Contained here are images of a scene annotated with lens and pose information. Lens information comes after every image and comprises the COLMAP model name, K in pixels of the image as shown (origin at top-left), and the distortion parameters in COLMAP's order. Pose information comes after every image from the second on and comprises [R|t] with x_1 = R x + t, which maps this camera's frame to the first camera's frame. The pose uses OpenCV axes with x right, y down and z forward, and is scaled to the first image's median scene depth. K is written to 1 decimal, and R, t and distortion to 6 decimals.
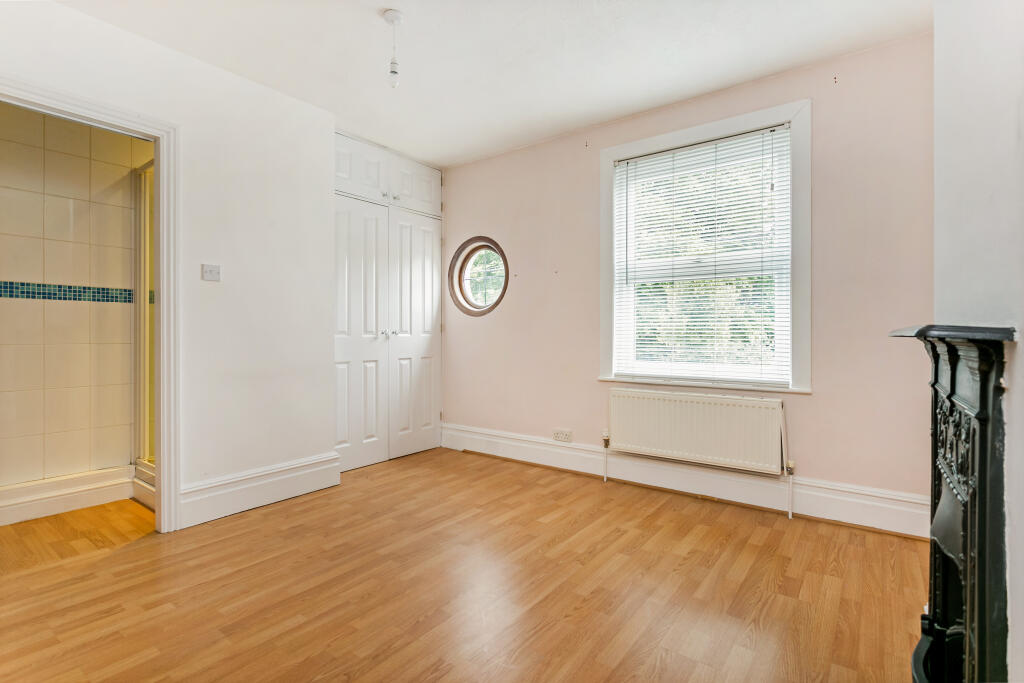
lens RADIAL K [[502.7, 0, 513.3], [0, 502.7, 335.4], [0, 0, 1]] dist [0.000641, 0.000528]
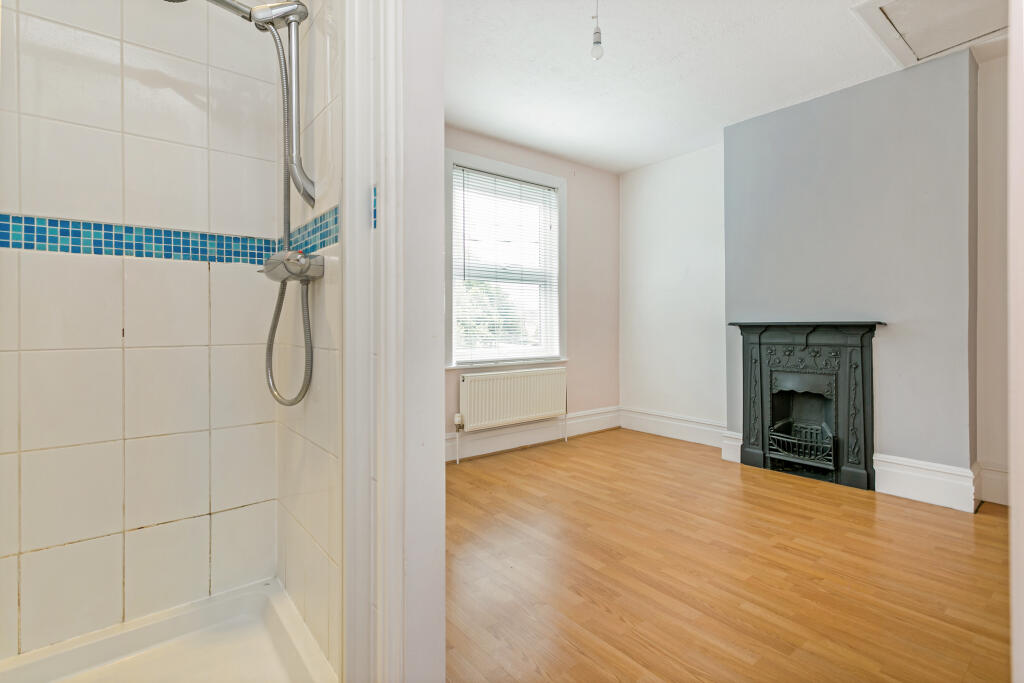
lens RADIAL K [[490.6, 0, 501.0], [0, 490.6, 328.7], [0, 0, 1]] dist [0.008618, 0.000067]
pose [[0.247680, -0.005089, 0.968829, -0.965386], [0.006963, 0.999970, 0.003472, 0.002450], [-0.968817, 0.005886, 0.247708, 0.792190]]
